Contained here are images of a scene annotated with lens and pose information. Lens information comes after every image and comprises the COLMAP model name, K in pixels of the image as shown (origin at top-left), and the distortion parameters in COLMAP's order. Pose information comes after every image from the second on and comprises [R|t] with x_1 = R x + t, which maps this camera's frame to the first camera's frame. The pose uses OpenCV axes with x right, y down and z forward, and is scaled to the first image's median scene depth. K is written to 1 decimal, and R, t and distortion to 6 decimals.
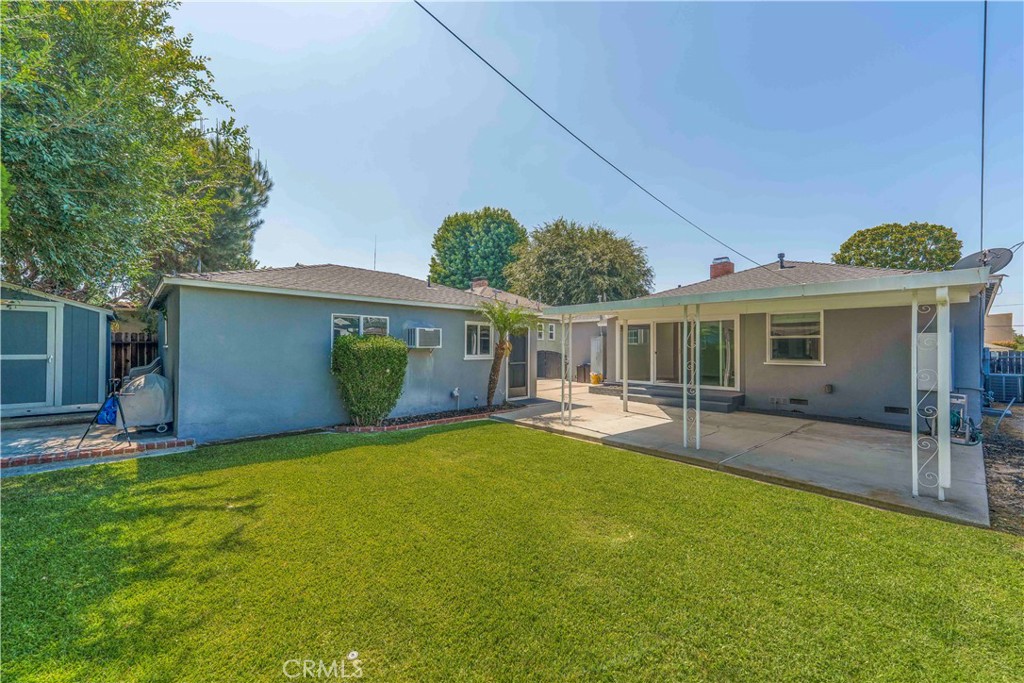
lens RADIAL K [[418.7, 0, 509.7], [0, 418.7, 345.8], [0, 0, 1]] dist [-0.001151, 0.001200]
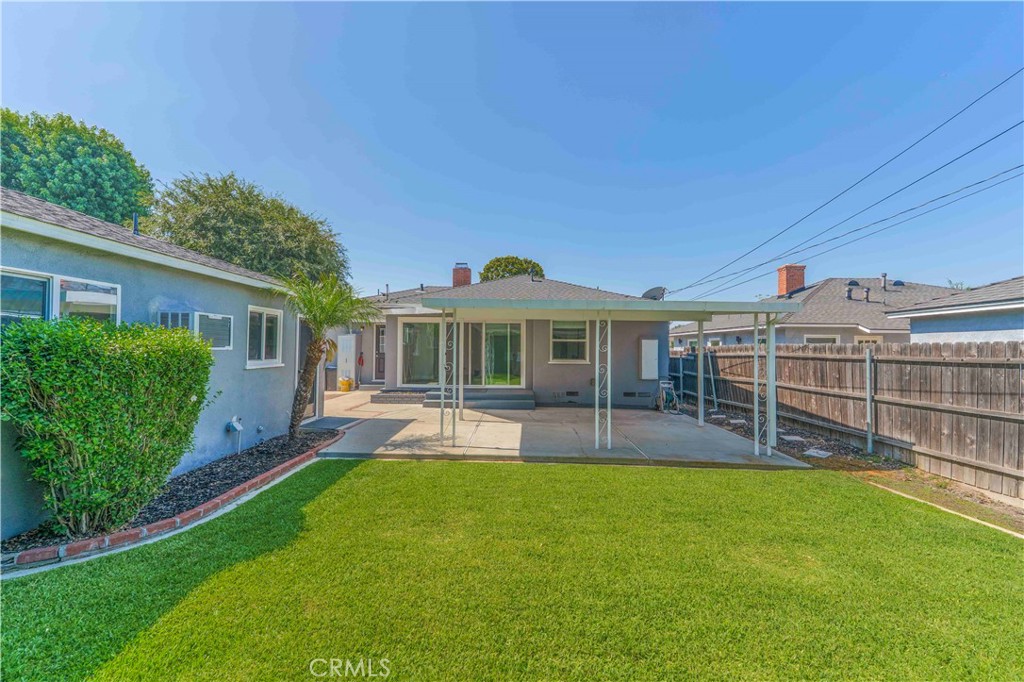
lens RADIAL K [[418.7, 0, 515.5], [0, 418.7, 339.2], [0, 0, 1]] dist [-0.001151, 0.001200]
pose [[0.639250, 0.018308, 0.768781, -0.143590], [-0.011540, 0.999832, -0.014215, -0.002408], [-0.768912, 0.000215, 0.639354, 0.139674]]
